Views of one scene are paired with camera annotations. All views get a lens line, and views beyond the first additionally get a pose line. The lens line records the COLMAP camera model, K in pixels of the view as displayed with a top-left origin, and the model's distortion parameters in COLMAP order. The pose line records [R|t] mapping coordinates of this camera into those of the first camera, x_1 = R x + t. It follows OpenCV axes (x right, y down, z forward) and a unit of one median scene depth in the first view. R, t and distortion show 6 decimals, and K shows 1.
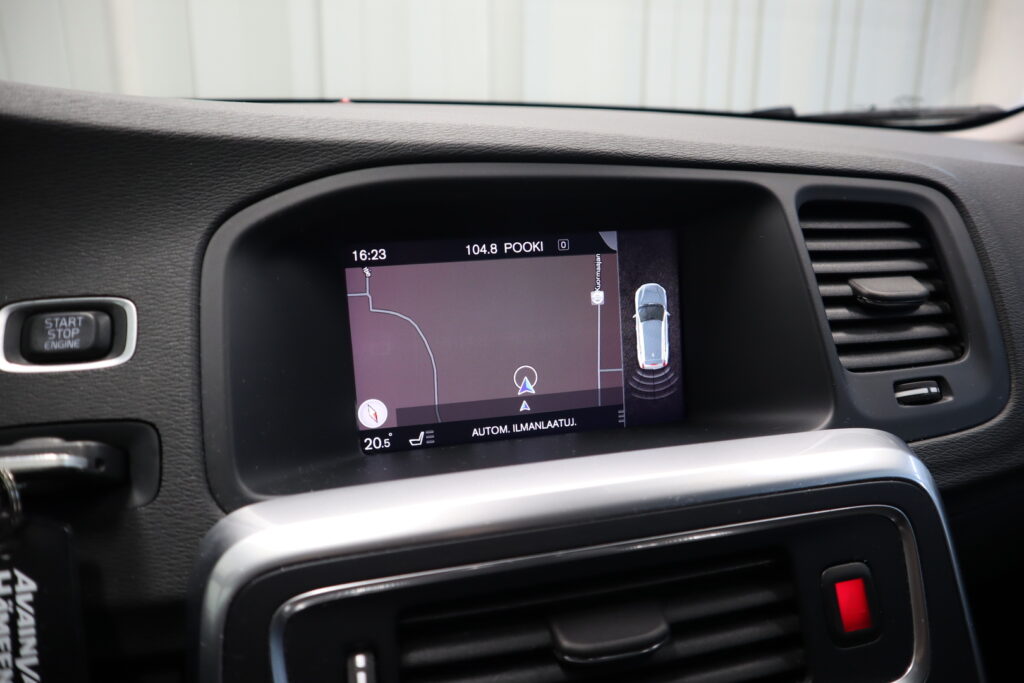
lens RADIAL K [[714.8, 0, 512.0], [0, 714.8, 341.5], [0, 0, 1]] dist [-0.125689, 0.087751]
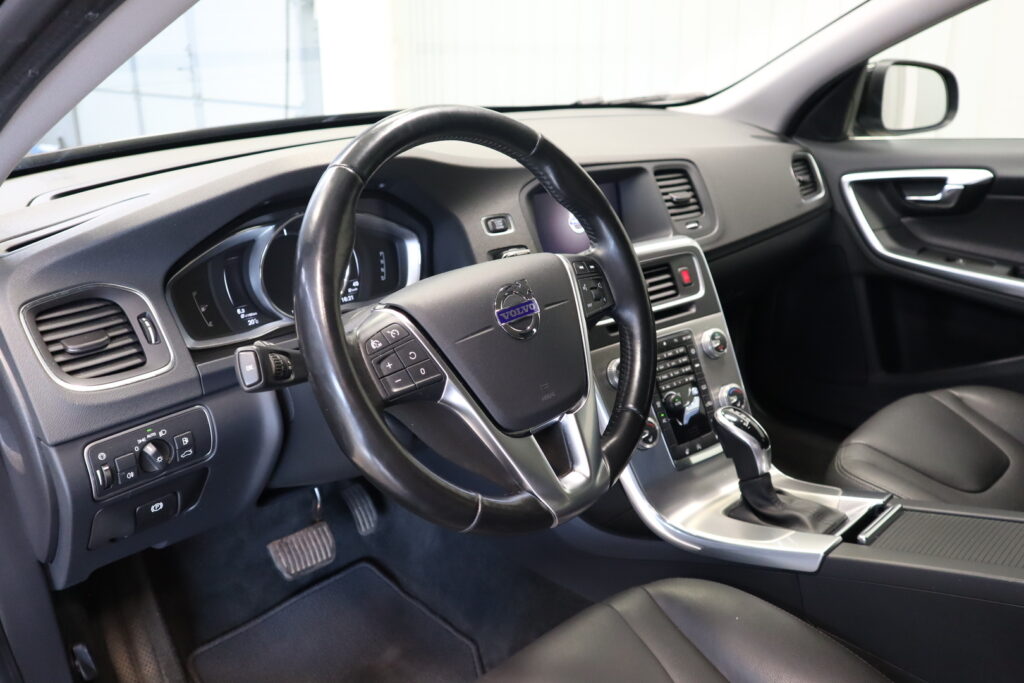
lens RADIAL K [[860.5, 0, 500.4], [0, 860.5, 346.1], [0, 0, 1]] dist [-0.060284, 0.003691]
pose [[0.929322, -0.136983, 0.342923, -1.753012], [0.110167, 0.989208, 0.096592, 0.143478], [-0.352454, -0.051986, 0.934384, -2.539377]]
